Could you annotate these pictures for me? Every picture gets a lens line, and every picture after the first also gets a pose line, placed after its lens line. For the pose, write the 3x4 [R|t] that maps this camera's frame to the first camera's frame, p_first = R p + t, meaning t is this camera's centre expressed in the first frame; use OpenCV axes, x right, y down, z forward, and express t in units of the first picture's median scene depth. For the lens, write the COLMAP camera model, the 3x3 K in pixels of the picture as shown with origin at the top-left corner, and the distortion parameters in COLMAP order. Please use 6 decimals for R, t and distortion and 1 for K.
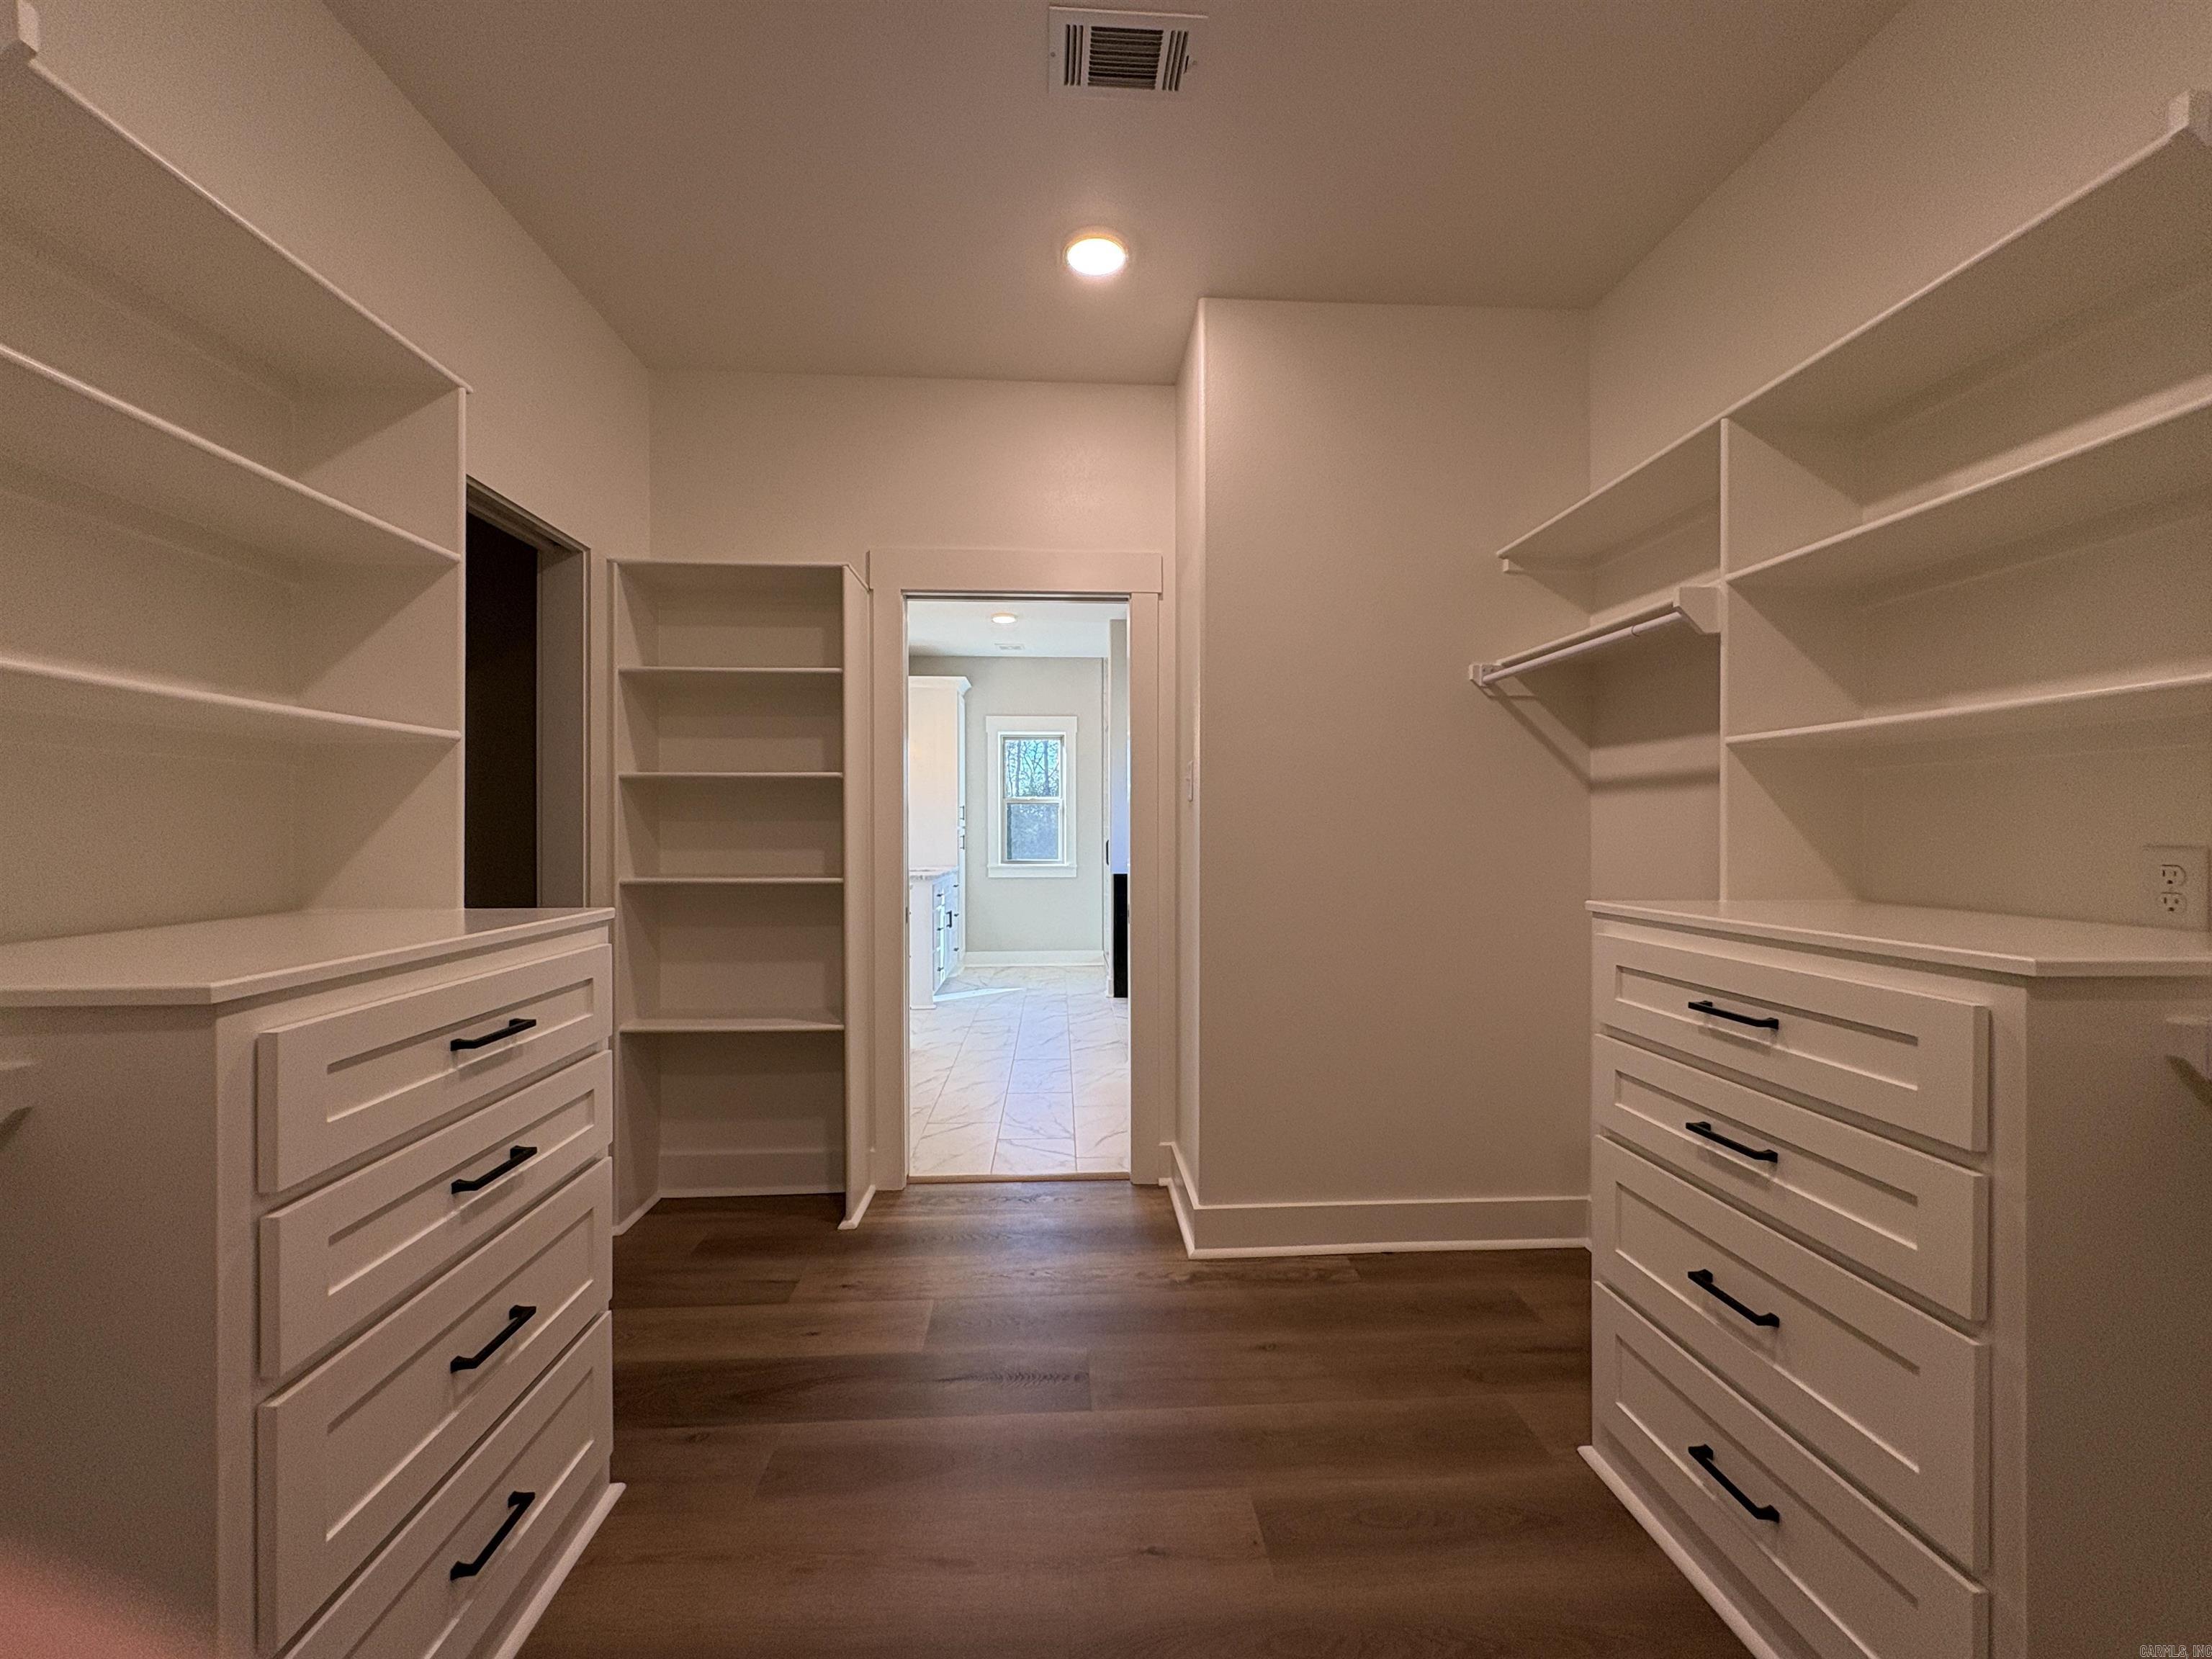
lens RADIAL K [[886.1, 0, 1110.1], [0, 886.1, 823.1], [0, 0, 1]] dist [0.006851, 0.001503]
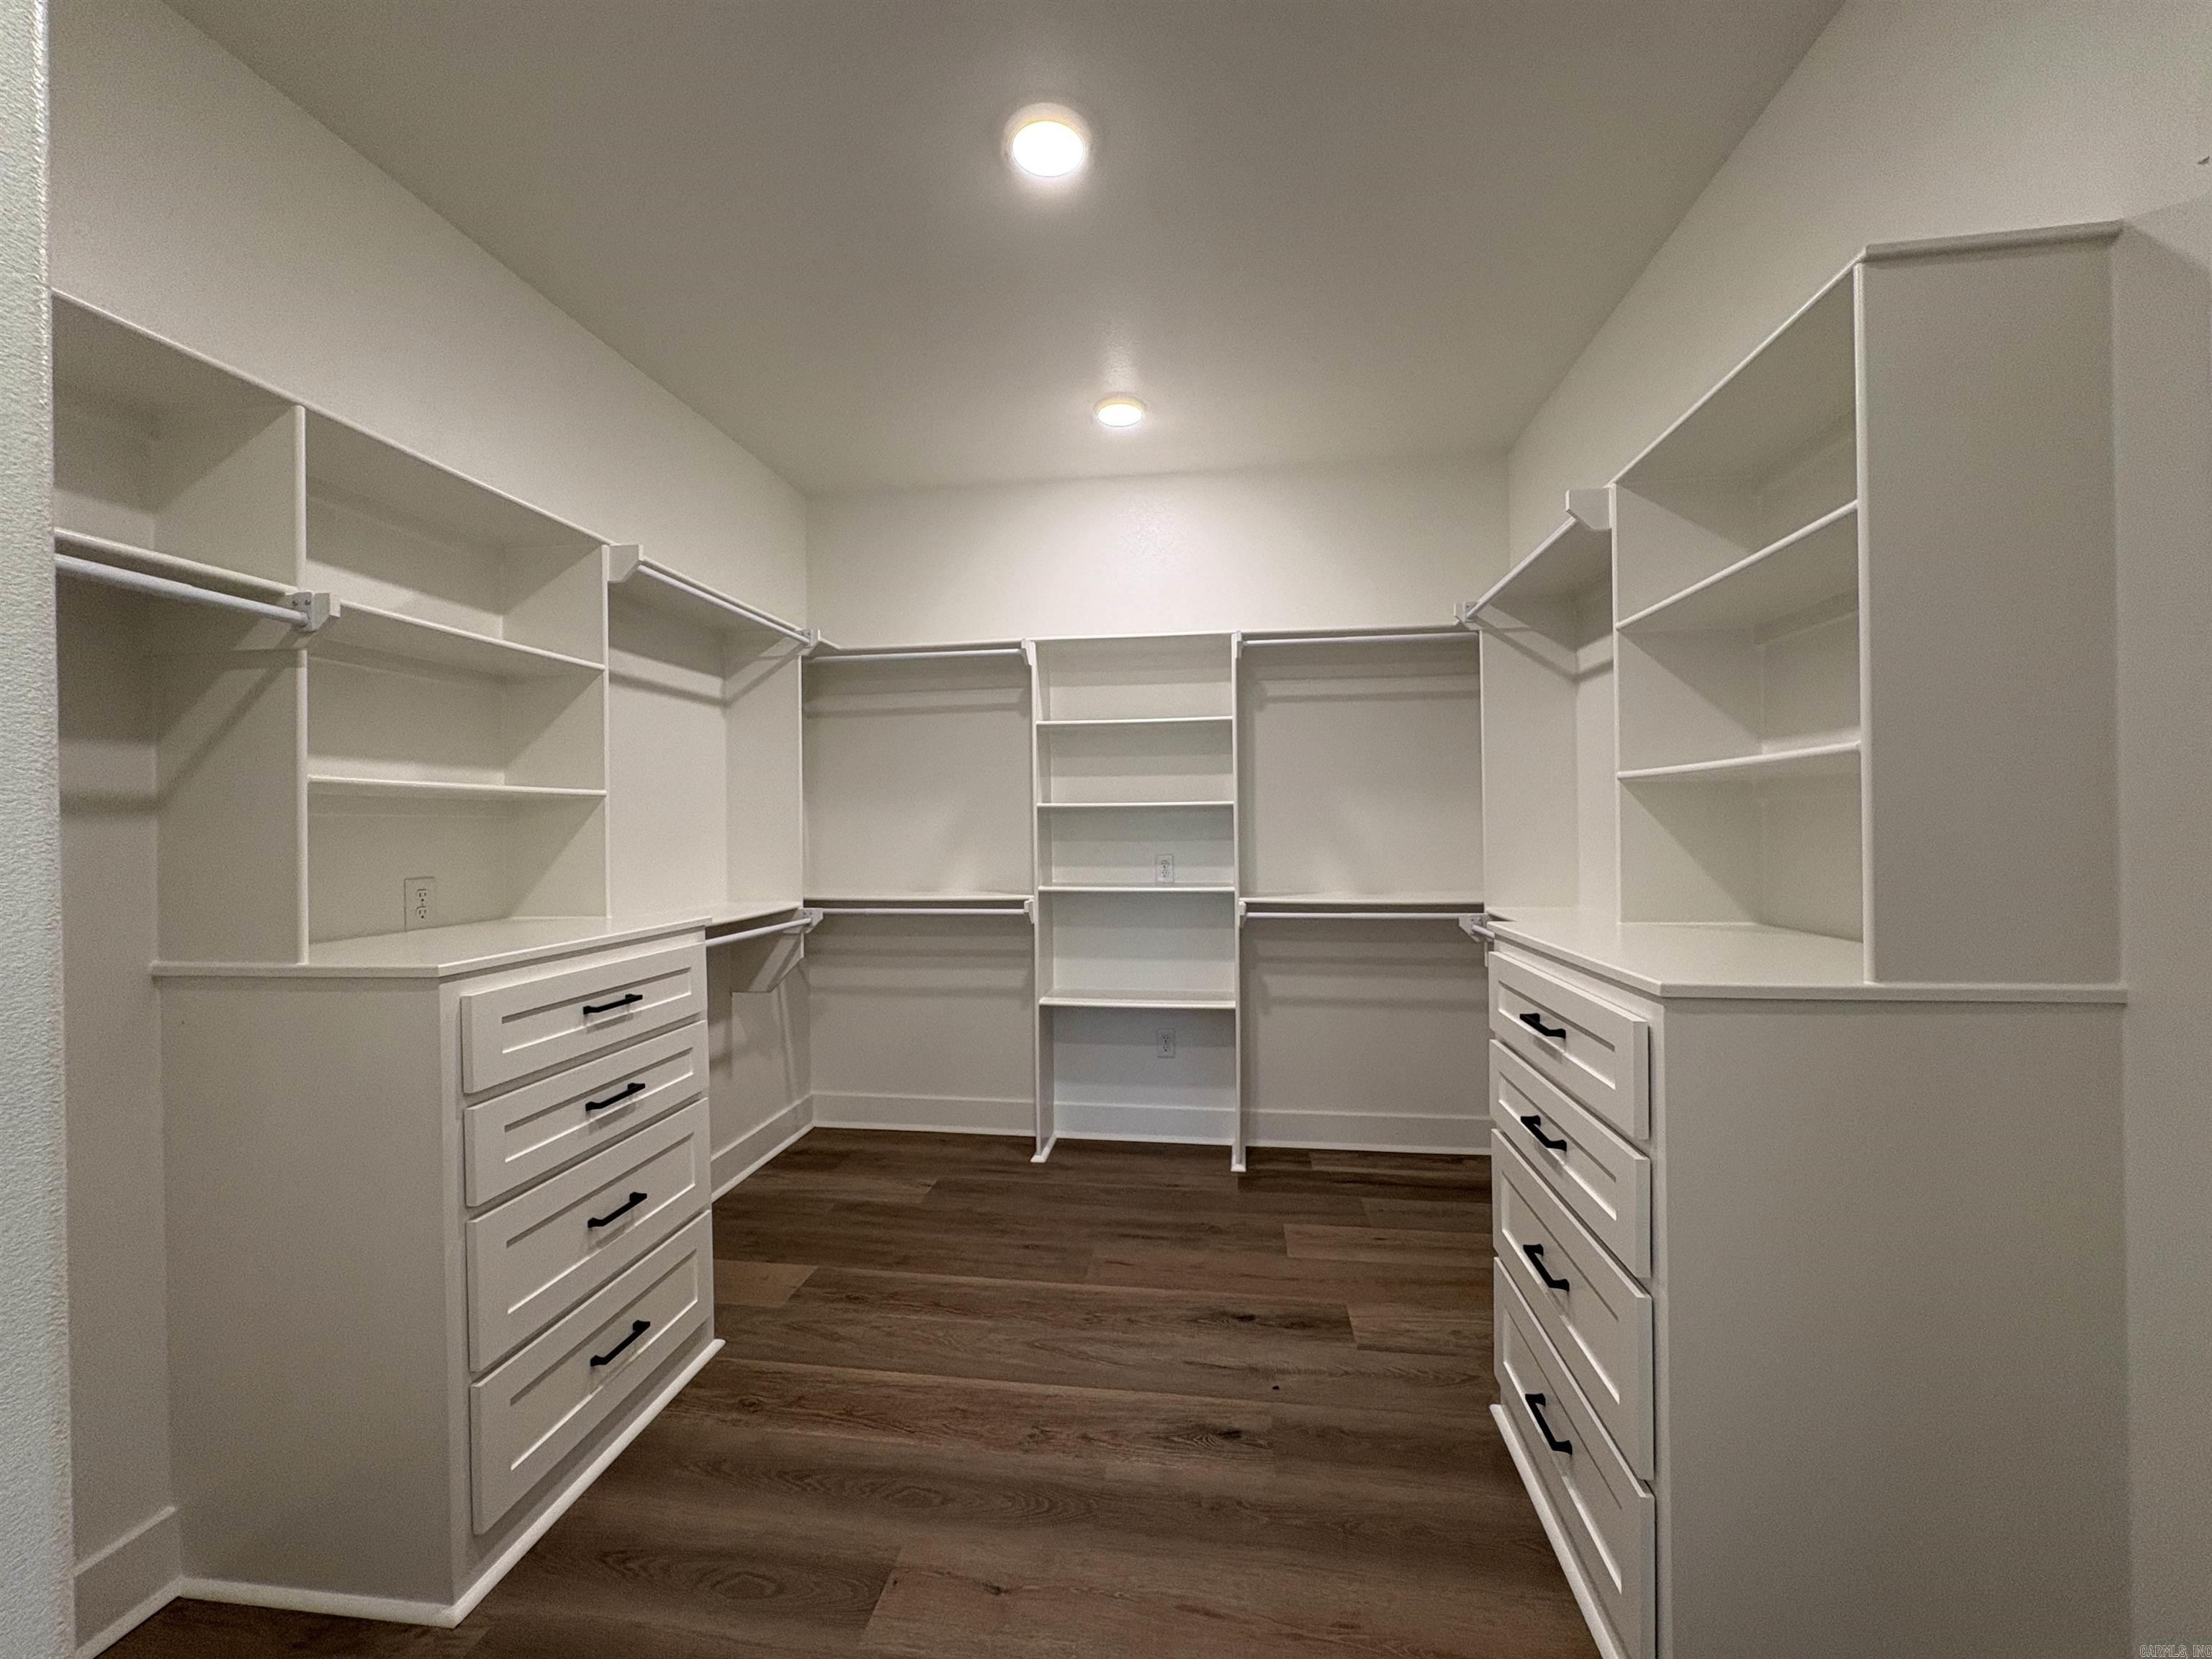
lens RADIAL K [[886.1, 0, 1098.9], [0, 886.1, 833.7], [0, 0, 1]] dist [0.006851, 0.001503]
pose [[0.979370, -0.004967, -0.202014, 0.399353], [0.007272, 0.999917, 0.010670, -0.054249], [0.201944, -0.011919, 0.979325, -0.274665]]
